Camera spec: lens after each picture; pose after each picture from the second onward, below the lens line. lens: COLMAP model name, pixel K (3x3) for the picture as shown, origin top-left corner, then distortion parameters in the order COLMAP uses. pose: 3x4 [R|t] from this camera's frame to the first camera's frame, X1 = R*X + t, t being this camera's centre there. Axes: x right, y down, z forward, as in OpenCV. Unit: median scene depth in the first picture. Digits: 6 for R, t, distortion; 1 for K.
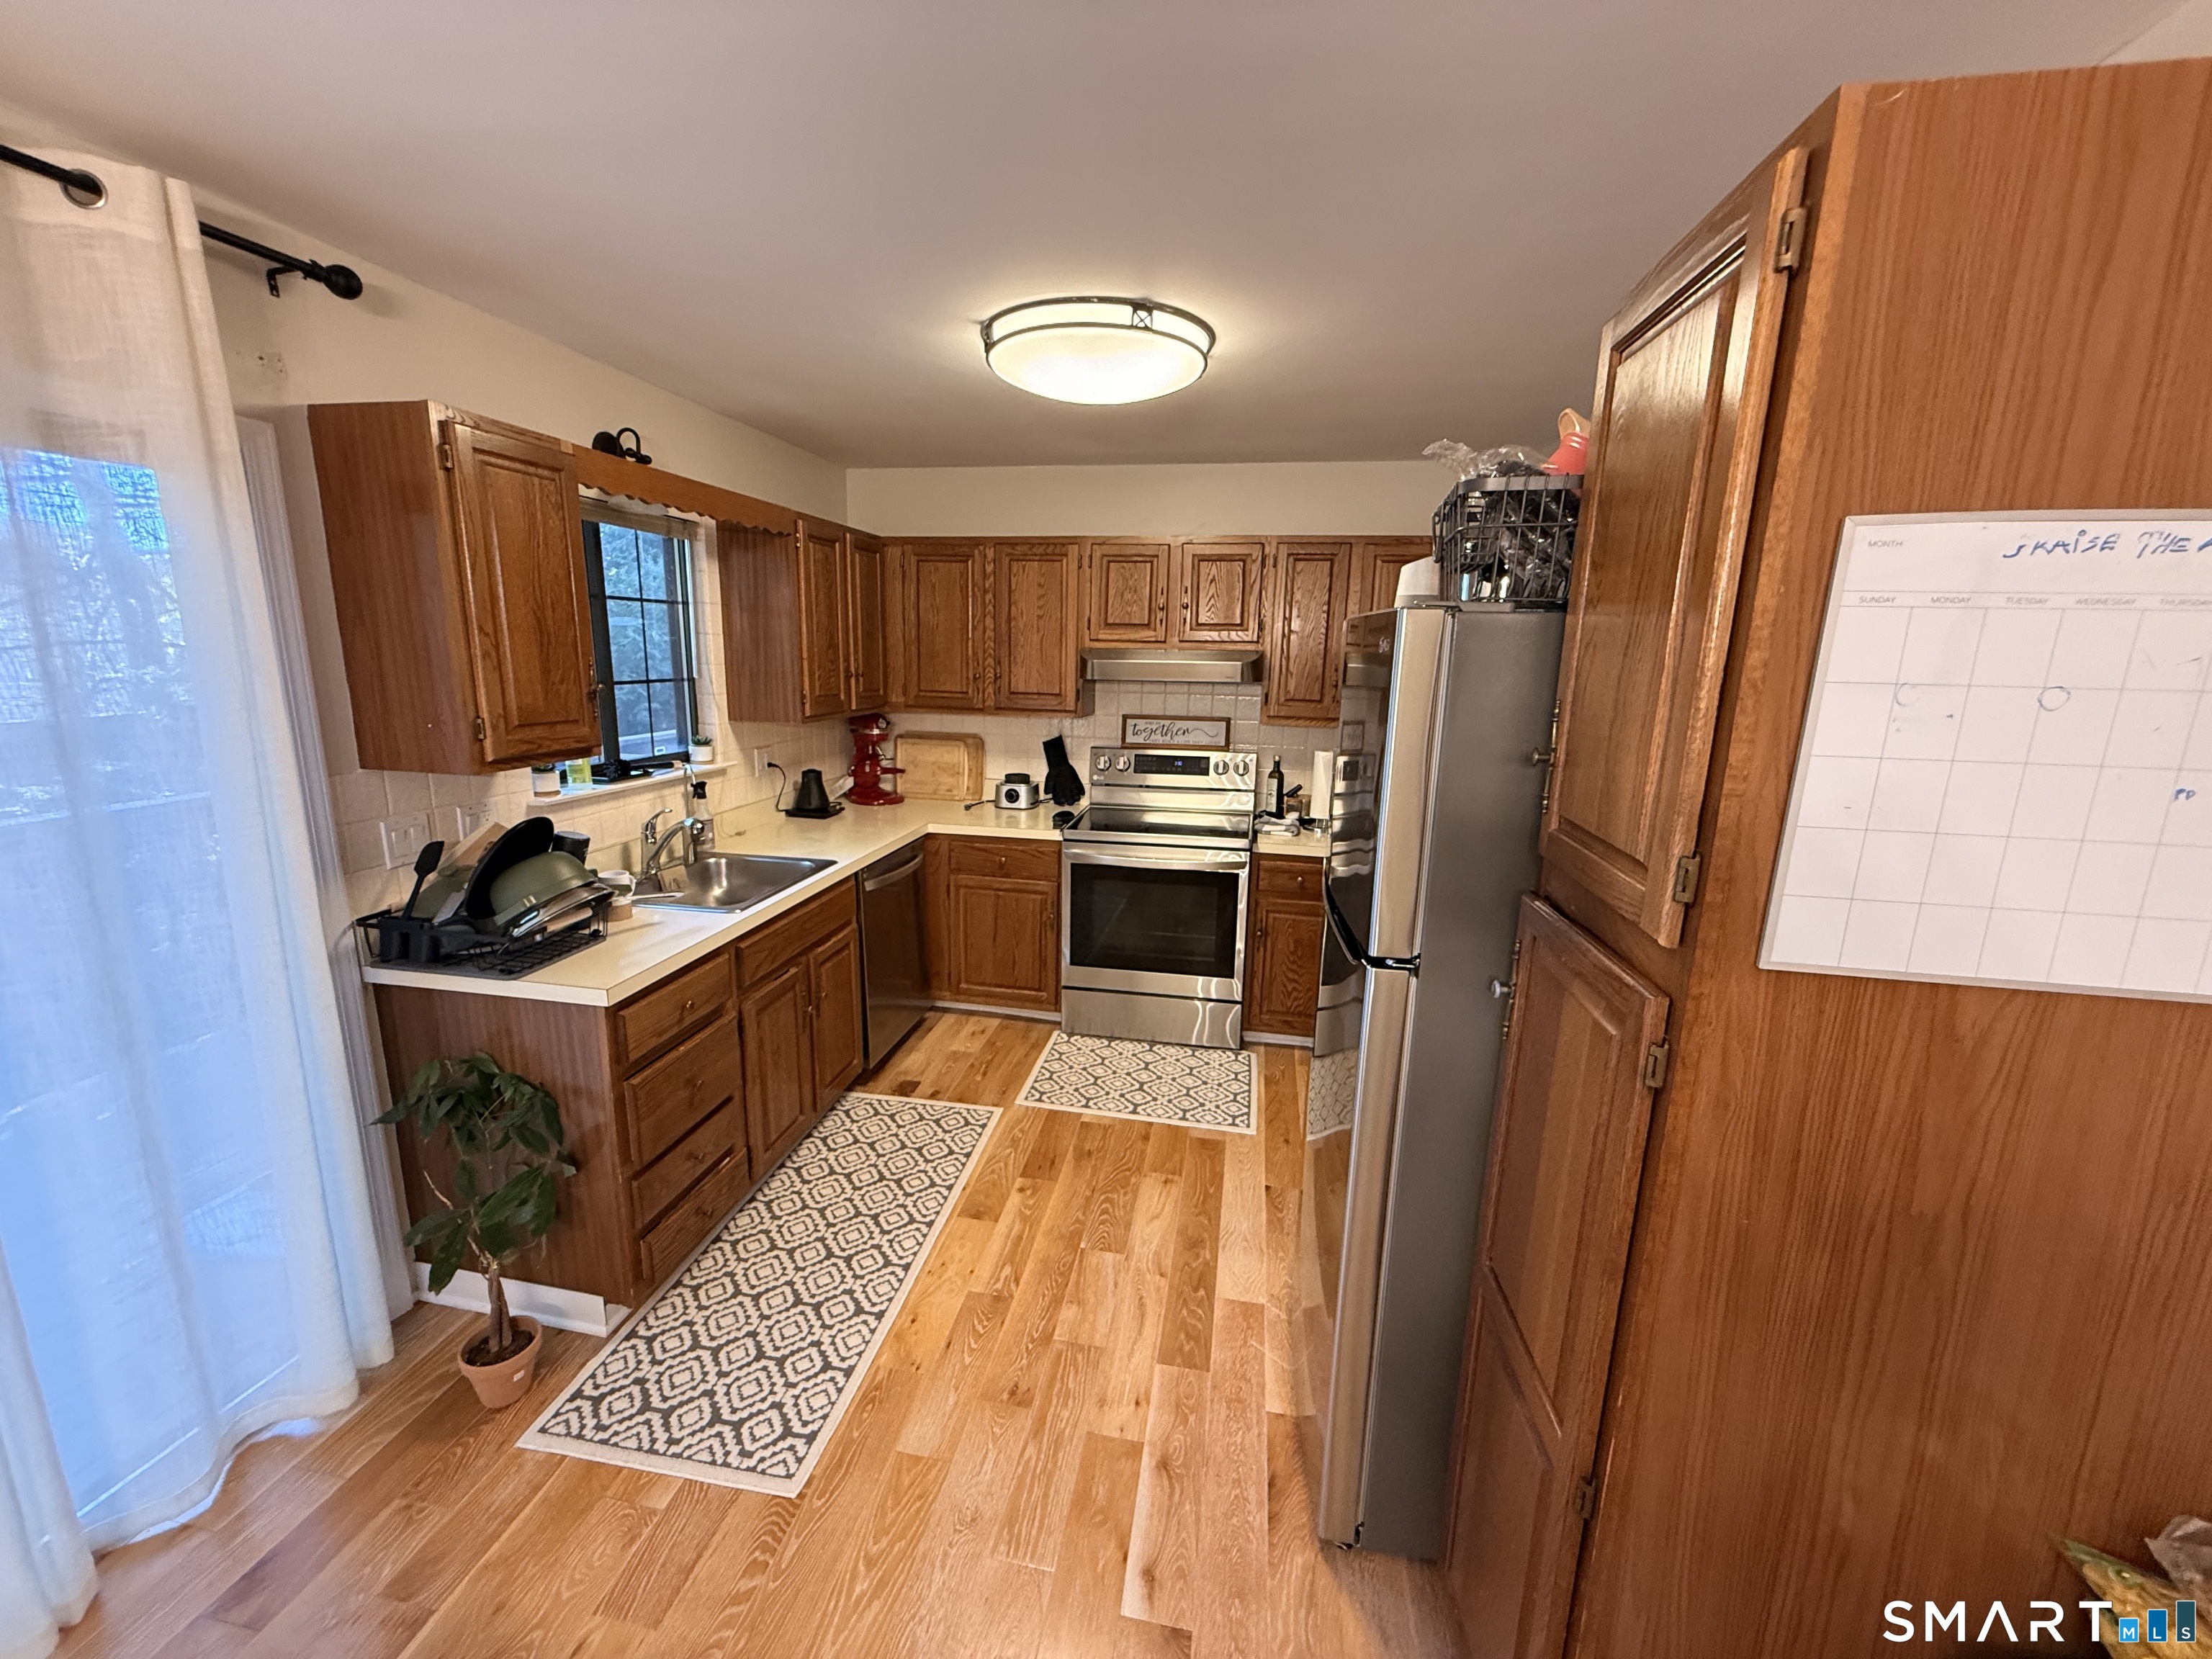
lens RADIAL K [[885.3, 0, 1100.7], [0, 885.3, 827.8], [0, 0, 1]] dist [0.000443, 0.000123]
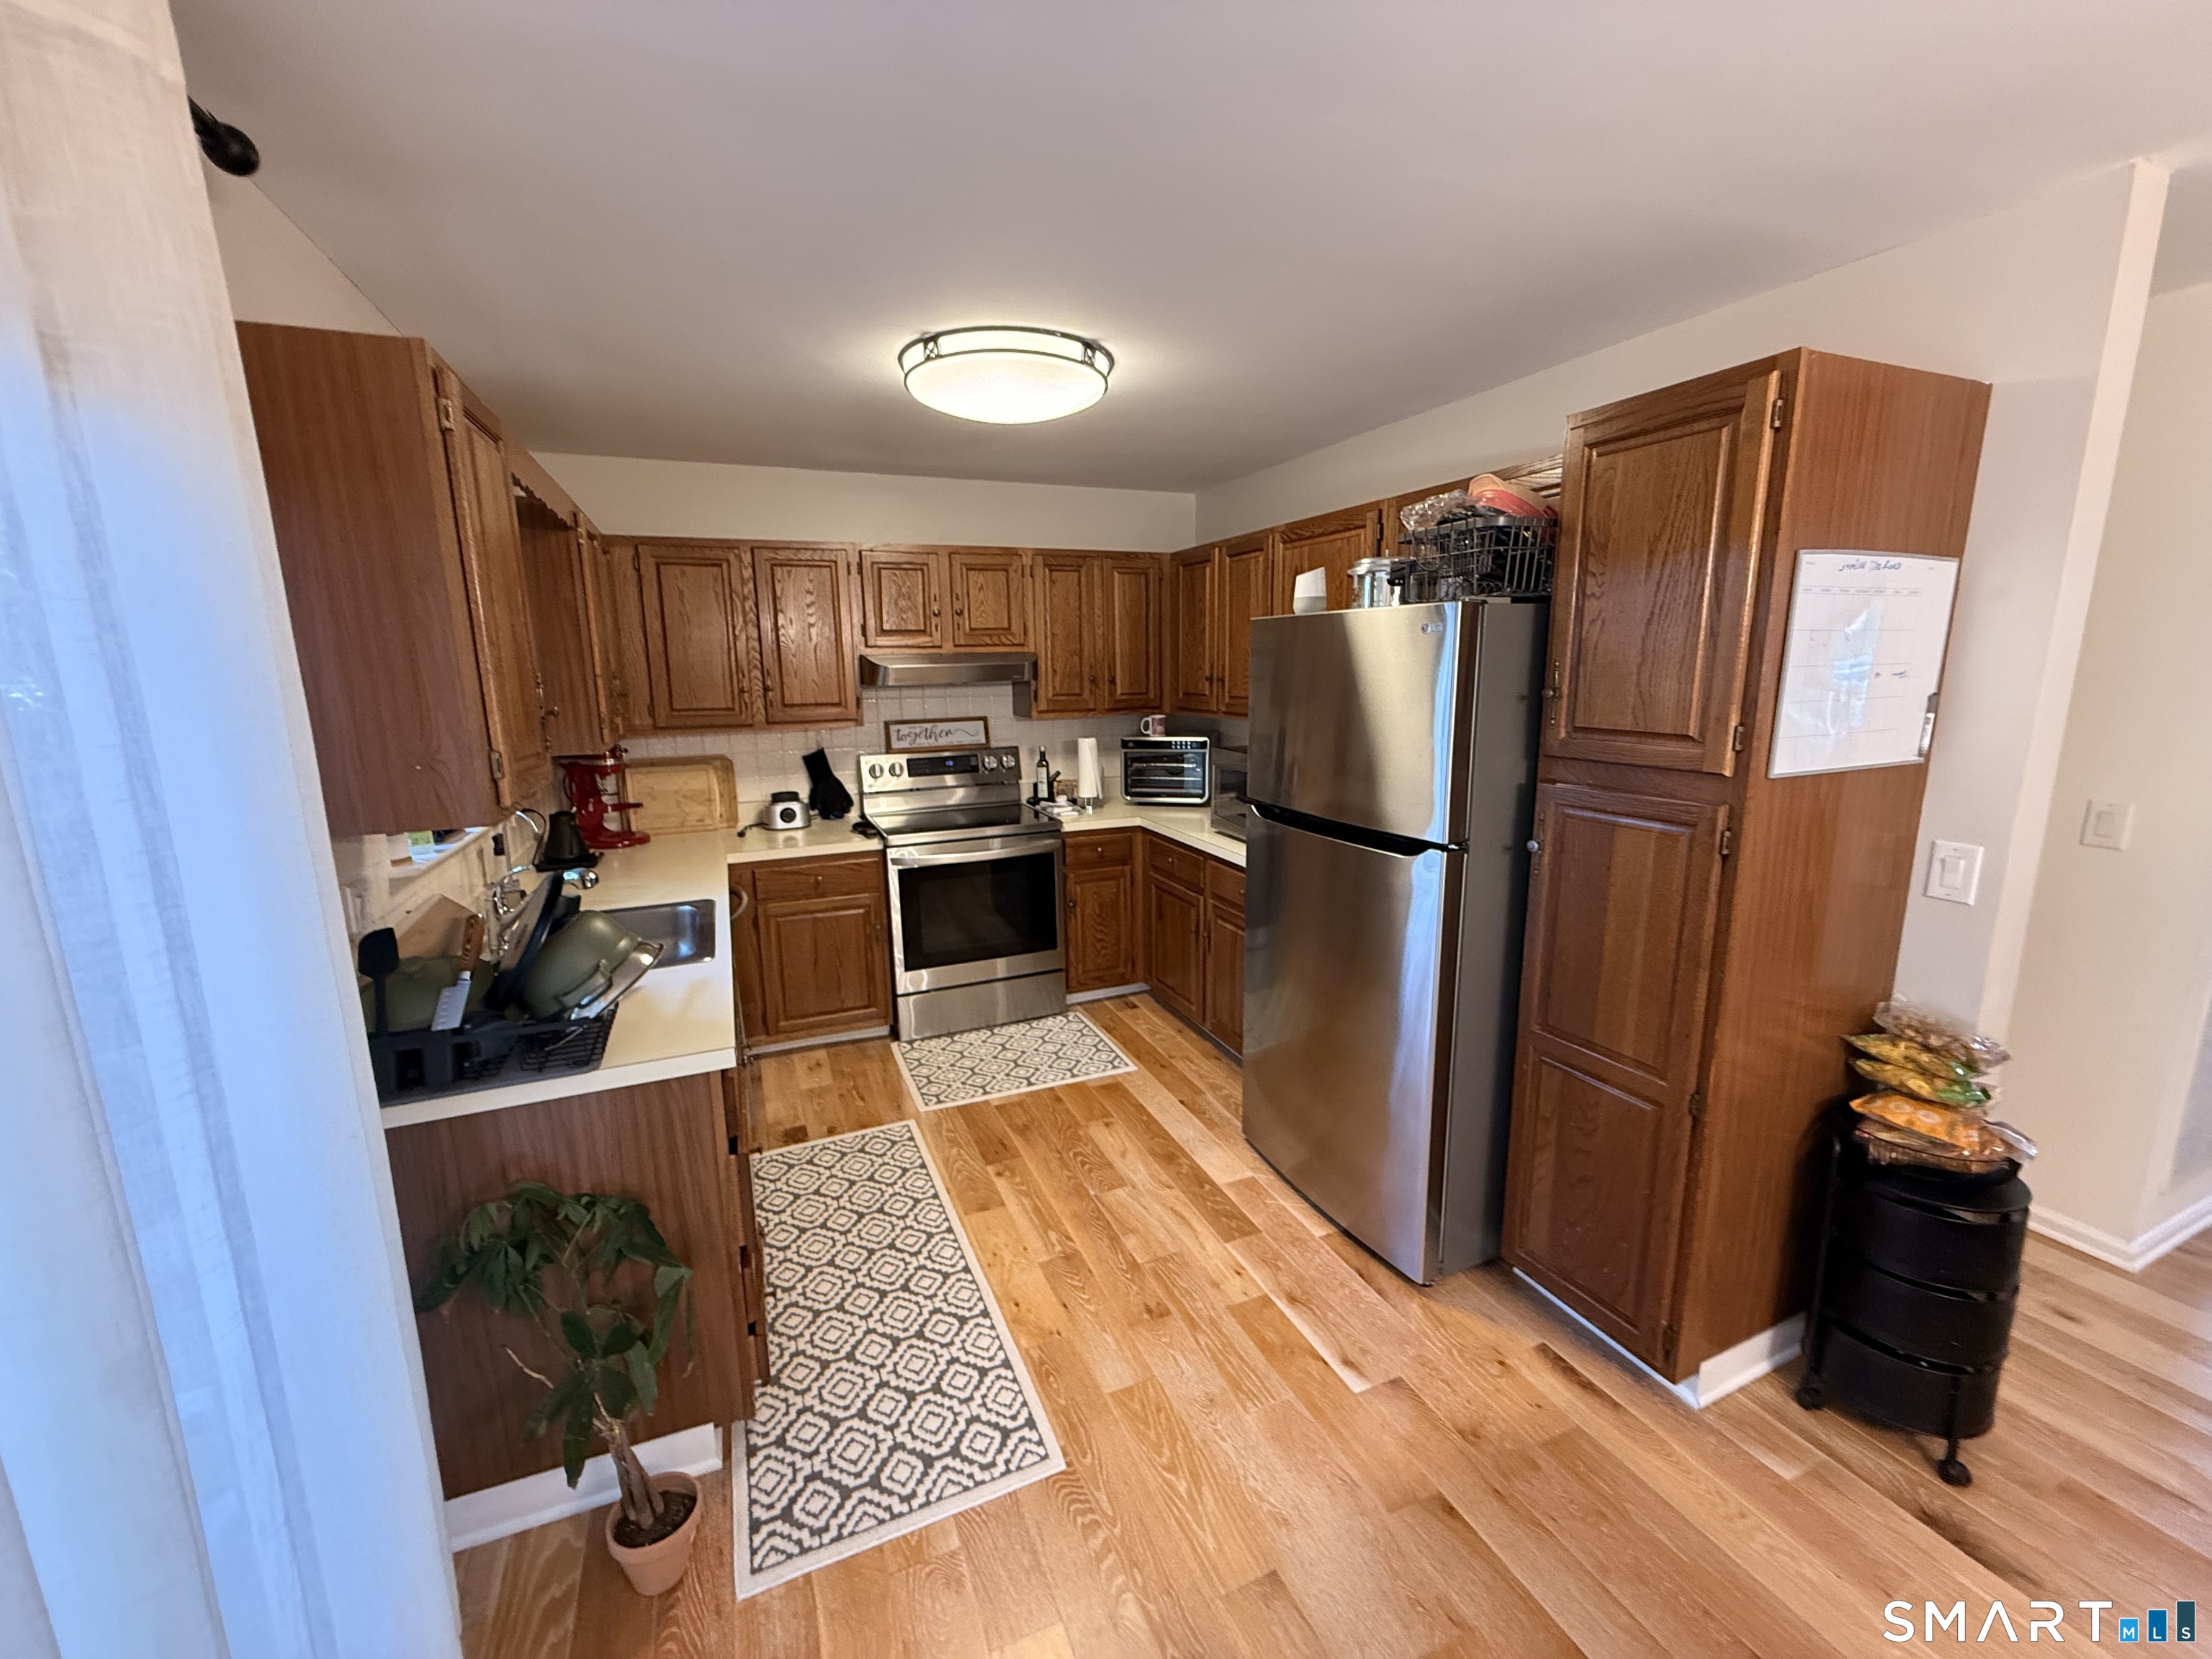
lens RADIAL K [[885.3, 0, 1103.5], [0, 885.3, 826.5], [0, 0, 1]] dist [0.000443, 0.000123]
pose [[0.833935, -0.136786, 0.534641, -0.397586], [0.145191, 0.989047, 0.026576, -0.000892], [-0.532421, 0.055462, 0.844661, 0.035137]]
